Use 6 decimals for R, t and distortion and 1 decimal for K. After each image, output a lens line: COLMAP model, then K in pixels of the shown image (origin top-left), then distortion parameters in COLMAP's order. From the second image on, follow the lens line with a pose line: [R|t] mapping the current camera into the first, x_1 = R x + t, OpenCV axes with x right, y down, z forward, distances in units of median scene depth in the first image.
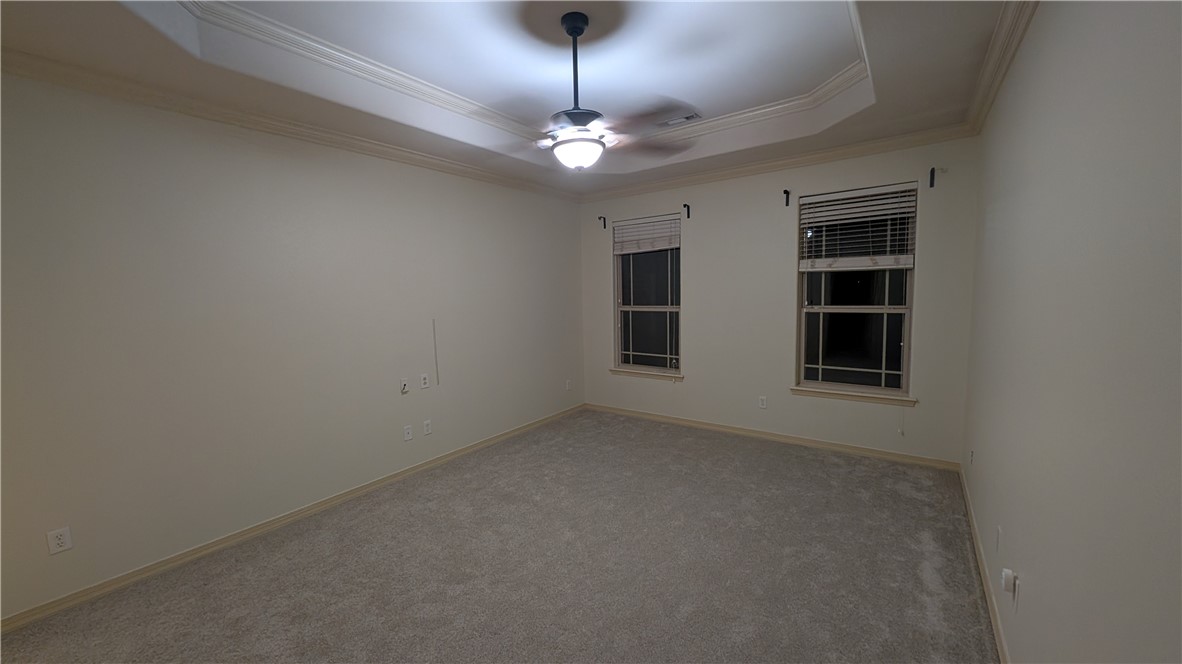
lens RADIAL K [[448.4, 0, 595.2], [0, 448.4, 332.6], [0, 0, 1]] dist [0.000204, -0.000034]
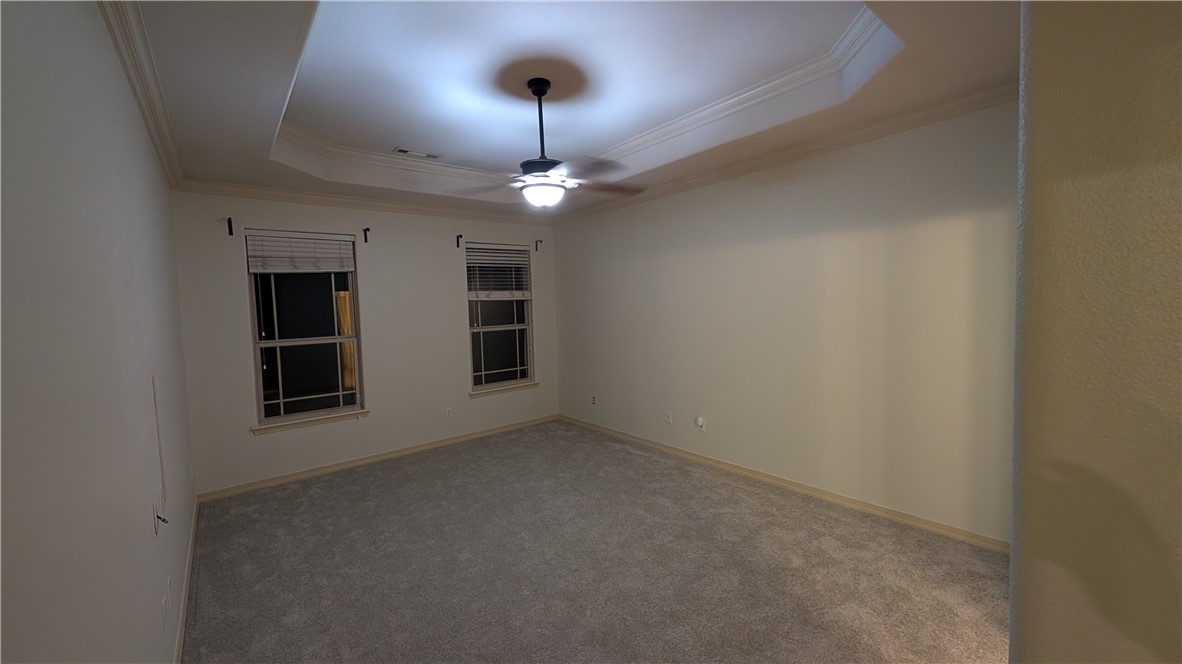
lens RADIAL K [[448.4, 0, 595.2], [0, 448.4, 332.6], [0, 0, 1]] dist [0.000204, -0.000034]
pose [[0.244241, -0.053080, 0.968261, -0.691911], [0.112999, 0.993256, 0.025946, -0.039064], [-0.963108, 0.103076, 0.248592, 0.356230]]
